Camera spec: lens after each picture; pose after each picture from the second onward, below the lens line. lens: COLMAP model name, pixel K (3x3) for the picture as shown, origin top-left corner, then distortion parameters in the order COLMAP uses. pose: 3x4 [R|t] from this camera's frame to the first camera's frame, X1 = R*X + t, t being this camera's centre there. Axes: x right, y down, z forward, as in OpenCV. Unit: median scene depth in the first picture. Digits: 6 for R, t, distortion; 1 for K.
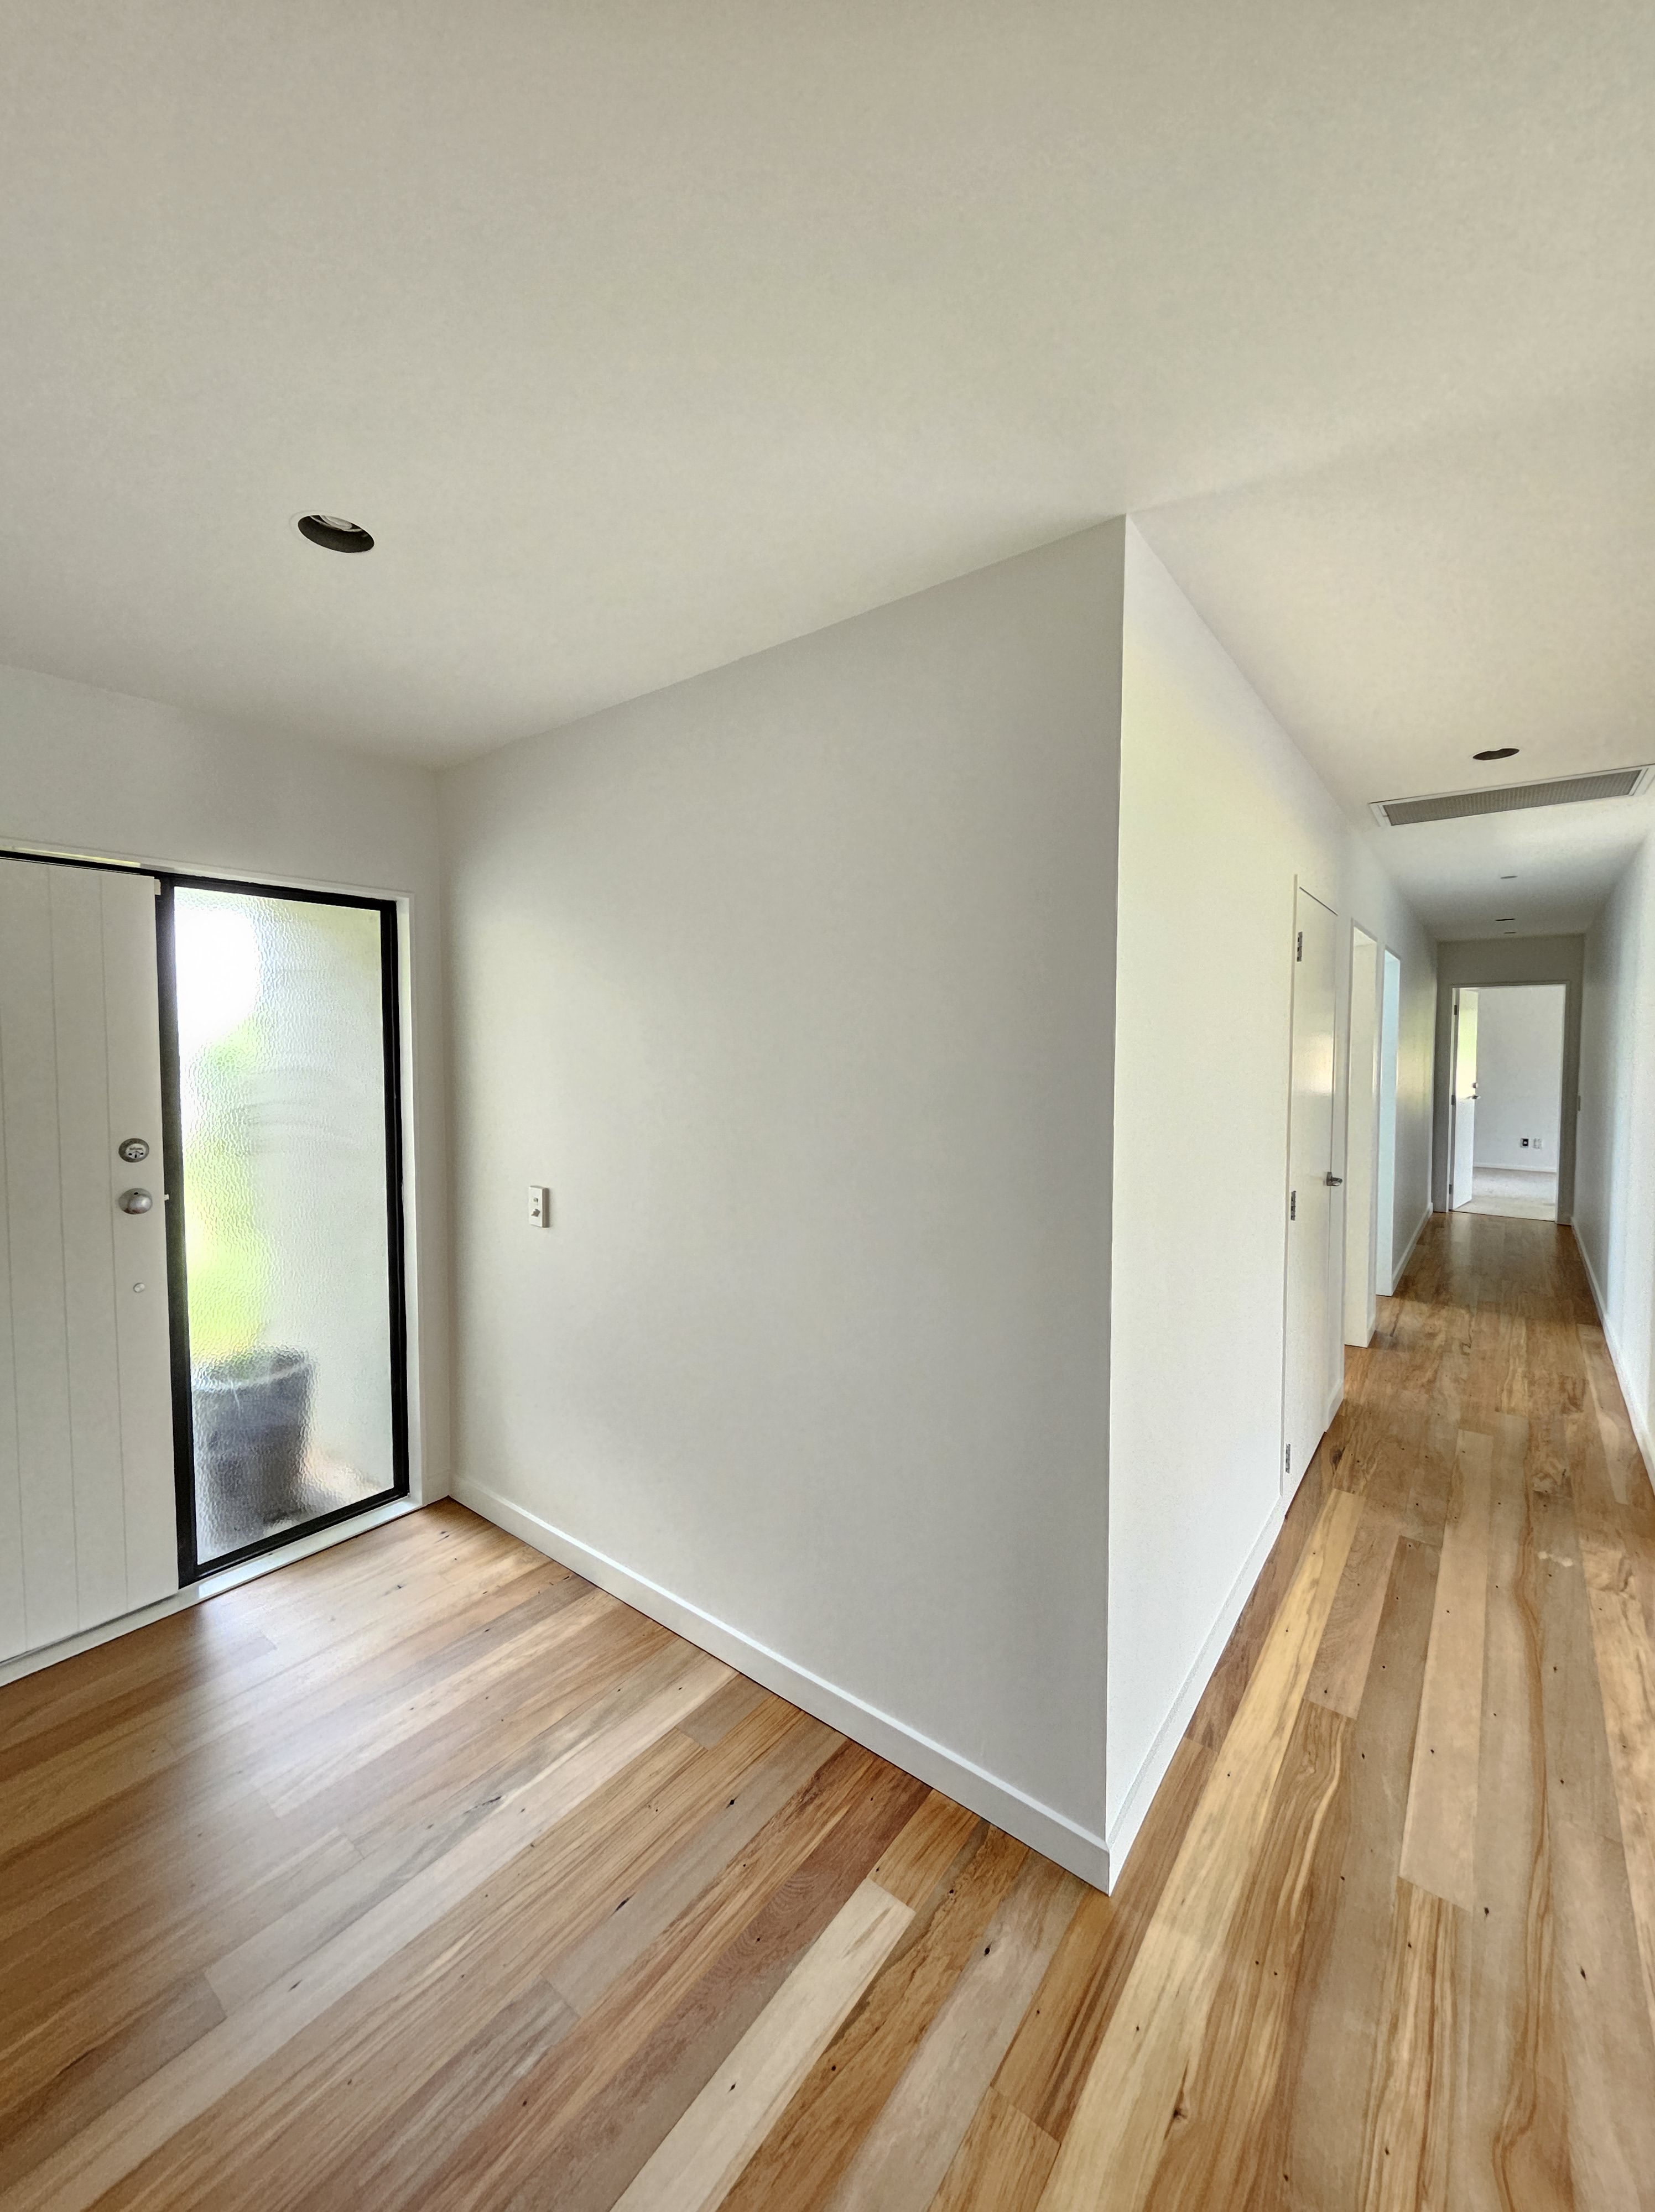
lens RADIAL K [[888.5, 0, 837.1], [0, 888.5, 1106.2], [0, 0, 1]] dist [0.001948, -0.000731]
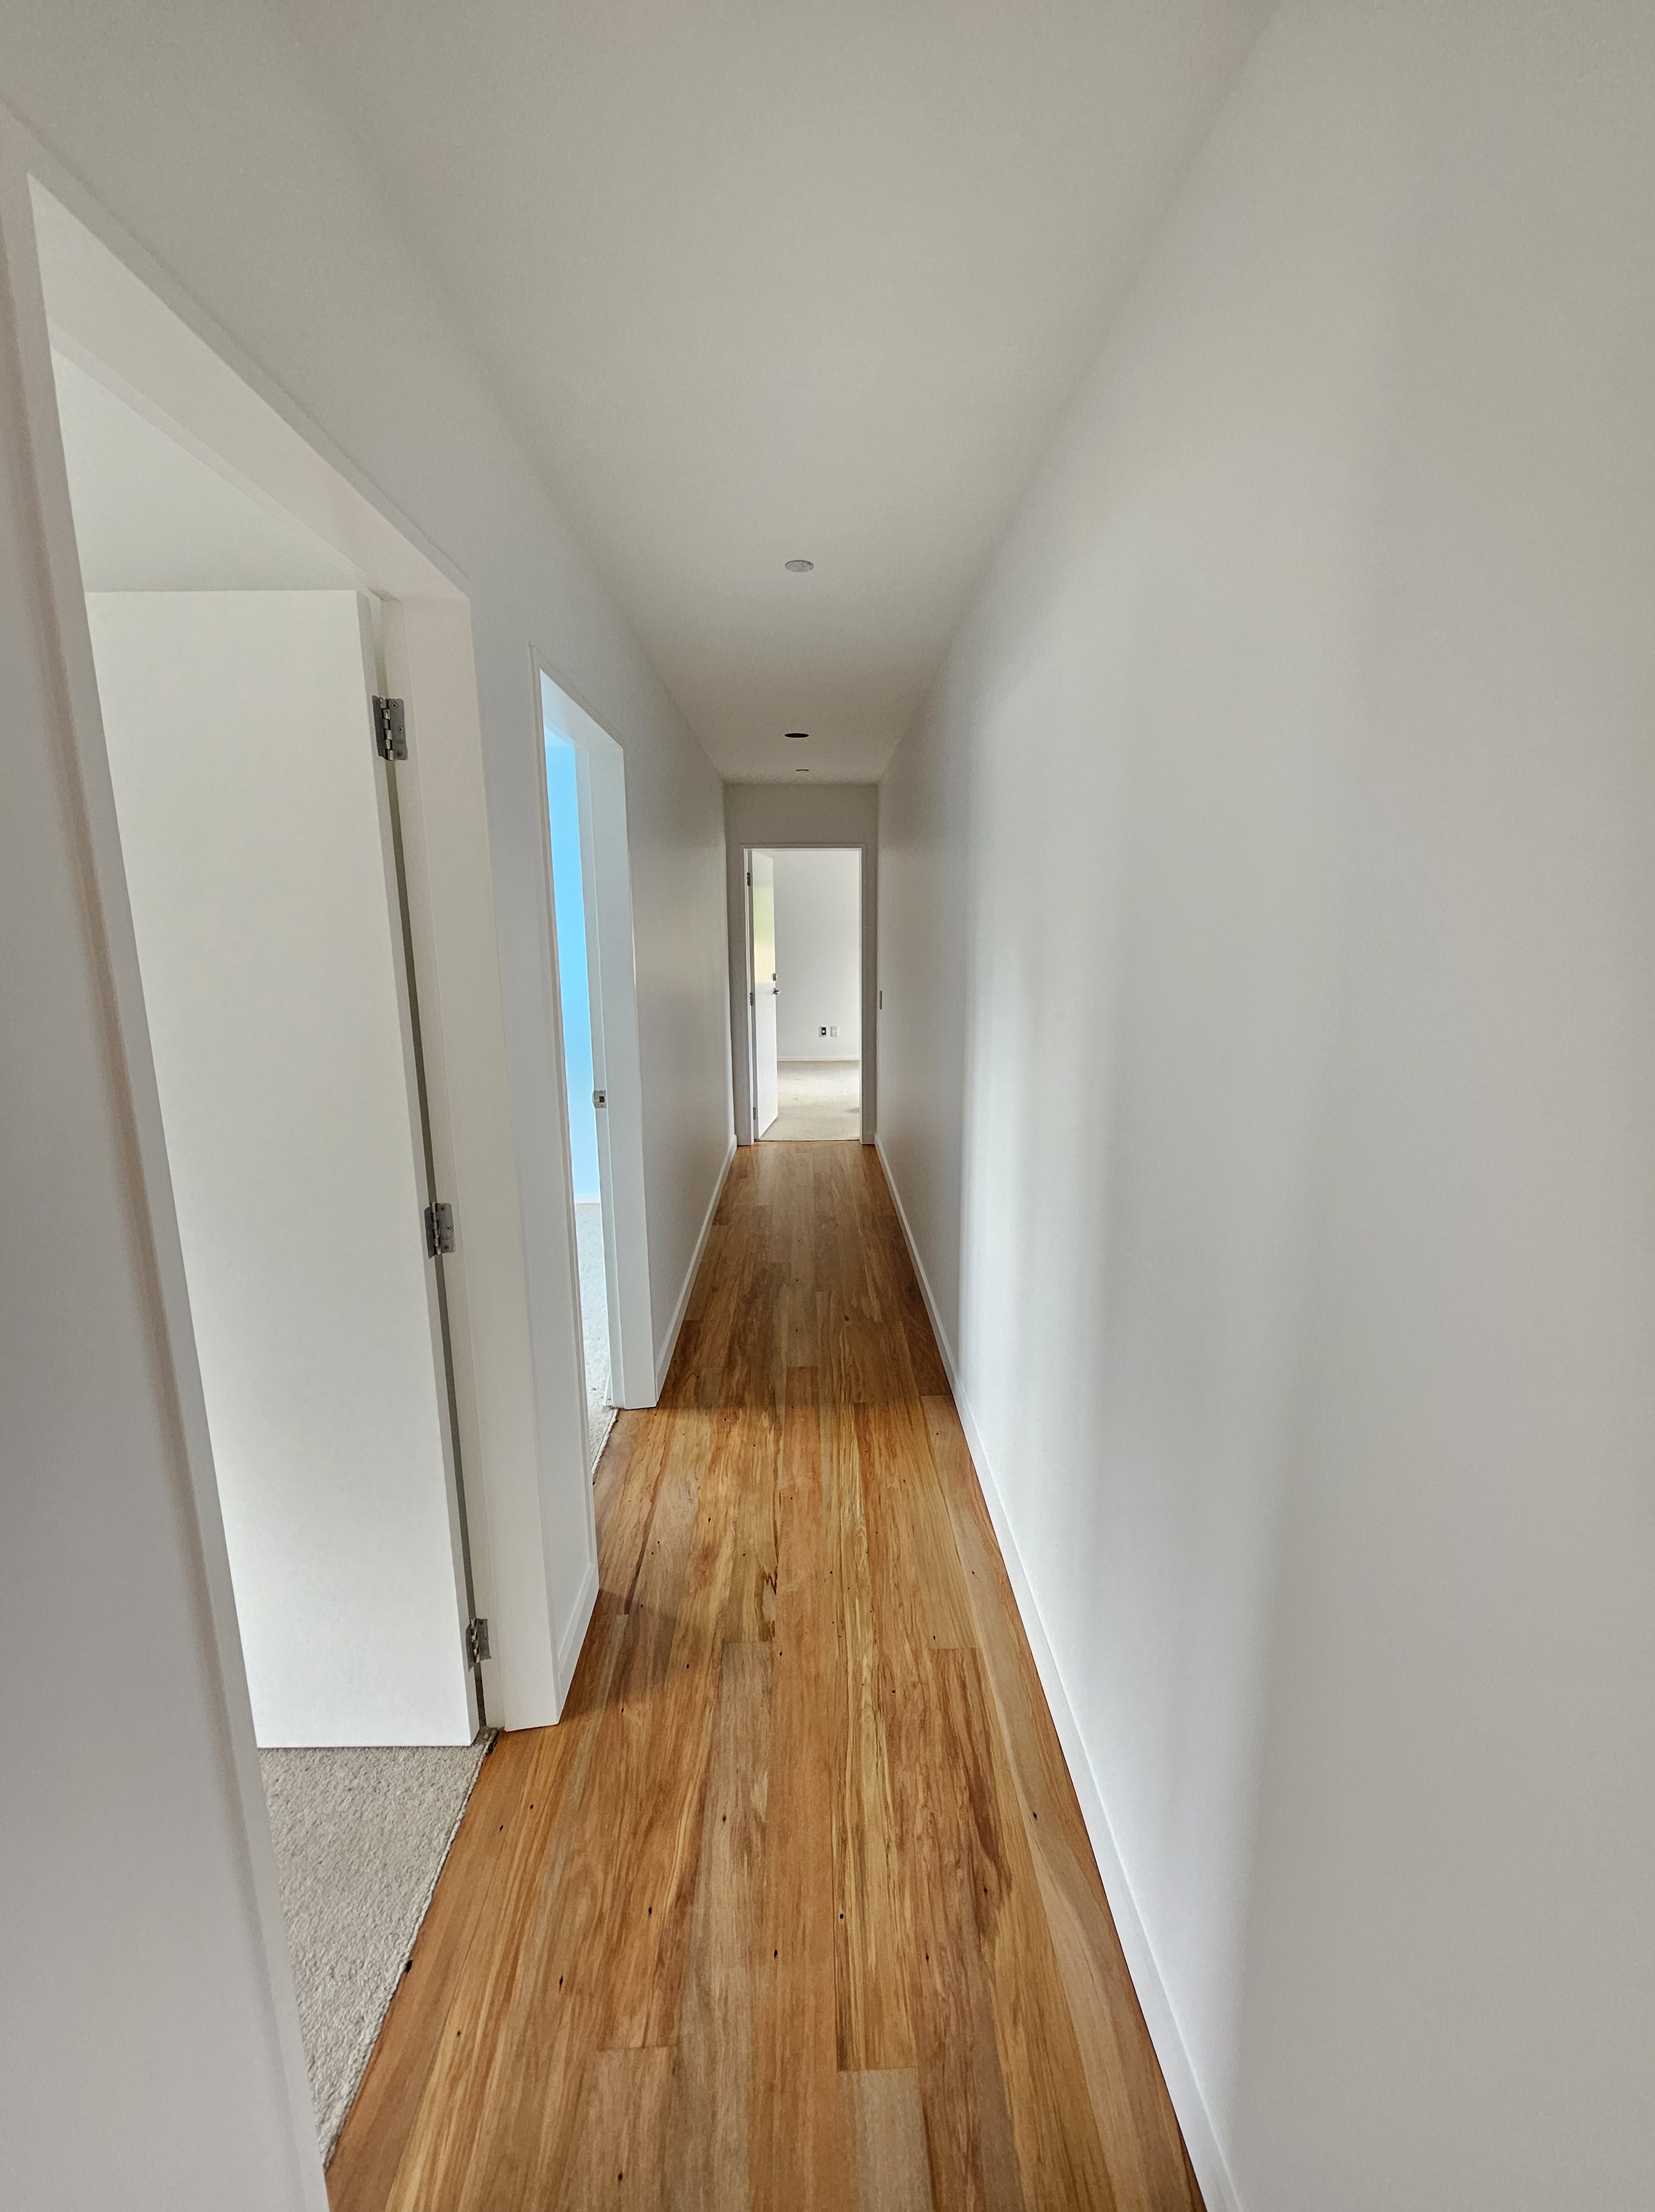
lens RADIAL K [[888.5, 0, 824.4], [0, 888.5, 1104.3], [0, 0, 1]] dist [0.001948, -0.000731]
pose [[0.783933, -0.121733, 0.608795, 0.436236], [0.040841, 0.988576, 0.145082, -0.041903], [-0.619501, -0.088871, 0.779949, 0.586043]]
